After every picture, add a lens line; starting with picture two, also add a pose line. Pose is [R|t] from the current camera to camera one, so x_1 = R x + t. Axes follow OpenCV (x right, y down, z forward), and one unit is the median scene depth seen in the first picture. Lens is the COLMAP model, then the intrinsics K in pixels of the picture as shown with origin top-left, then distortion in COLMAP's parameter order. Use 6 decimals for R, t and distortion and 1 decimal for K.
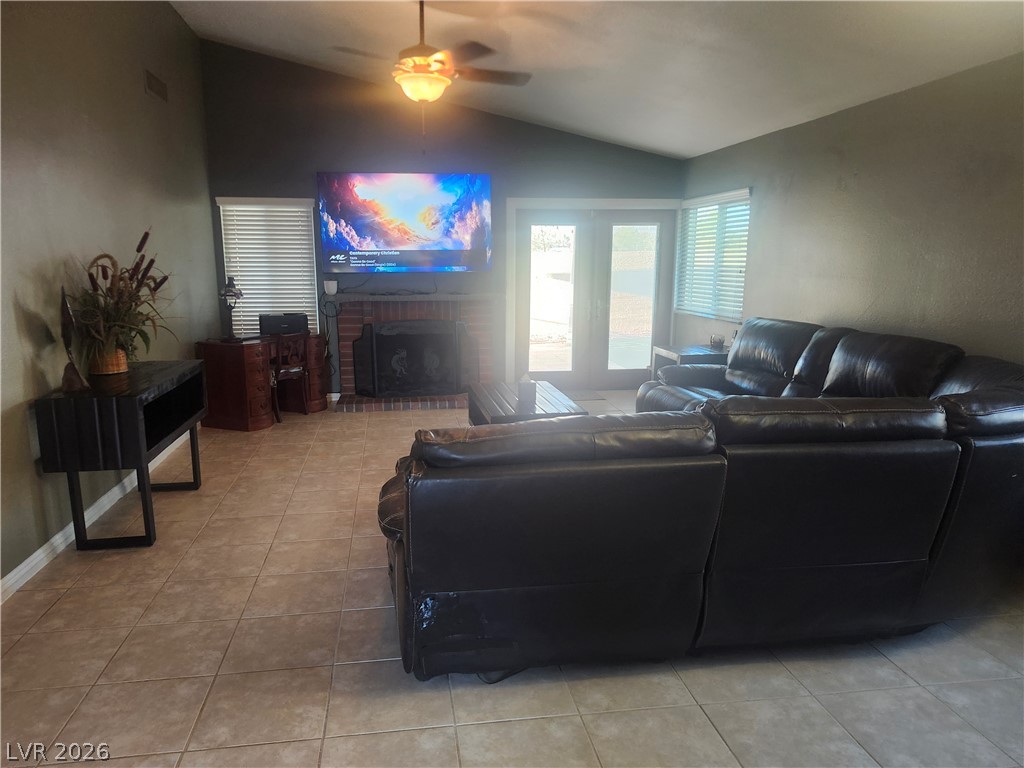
lens RADIAL K [[711.3, 0, 503.8], [0, 711.3, 399.0], [0, 0, 1]] dist [0.045607, -0.045611]
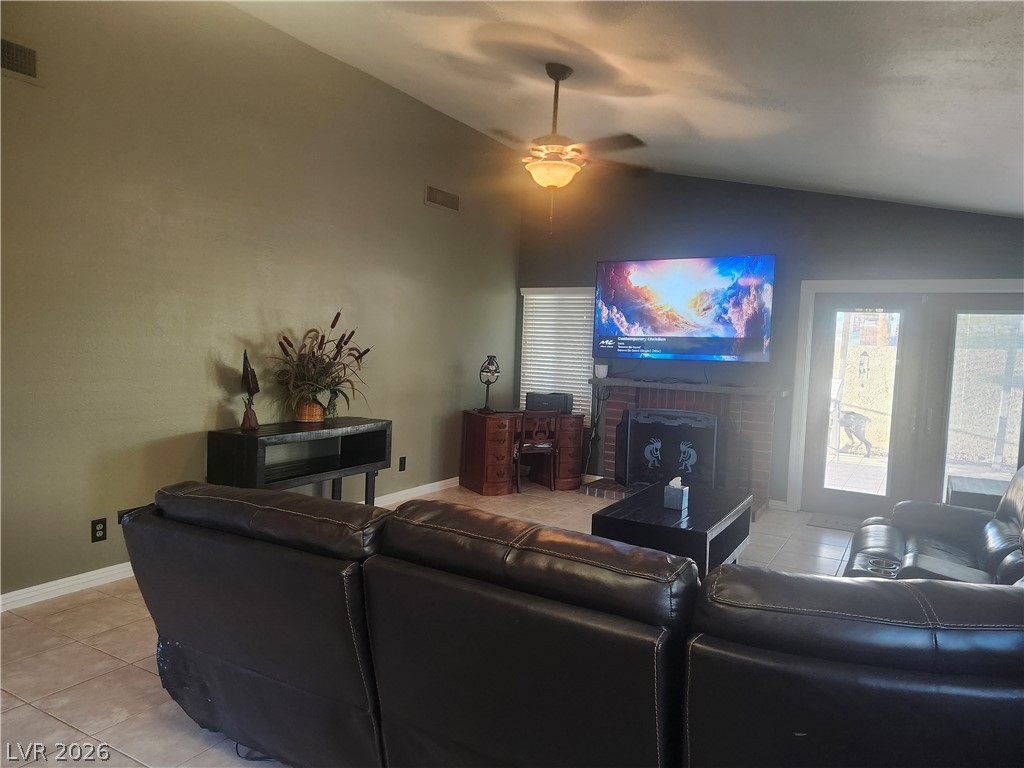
lens RADIAL K [[711.3, 0, 502.9], [0, 711.3, 390.0], [0, 0, 1]] dist [0.045607, -0.045611]
pose [[0.773082, 0.070325, -0.630395, 0.294718], [-0.157759, 0.983924, -0.083703, -0.023326], [0.614374, 0.164160, 0.771748, 0.137749]]
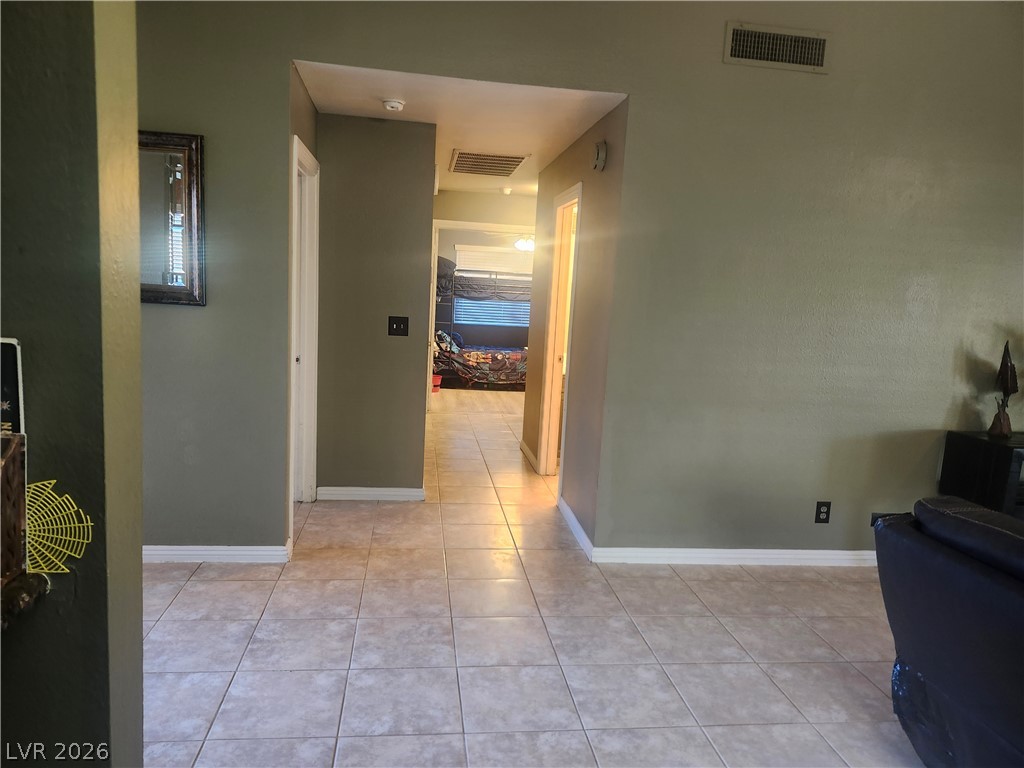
lens RADIAL K [[711.3, 0, 510.1], [0, 711.3, 386.6], [0, 0, 1]] dist [0.045607, -0.045611]
pose [[-0.021628, 0.138138, -0.990177, 0.256854], [-0.252848, 0.957455, 0.139096, -0.024035], [0.967264, 0.253372, 0.014220, 0.123468]]
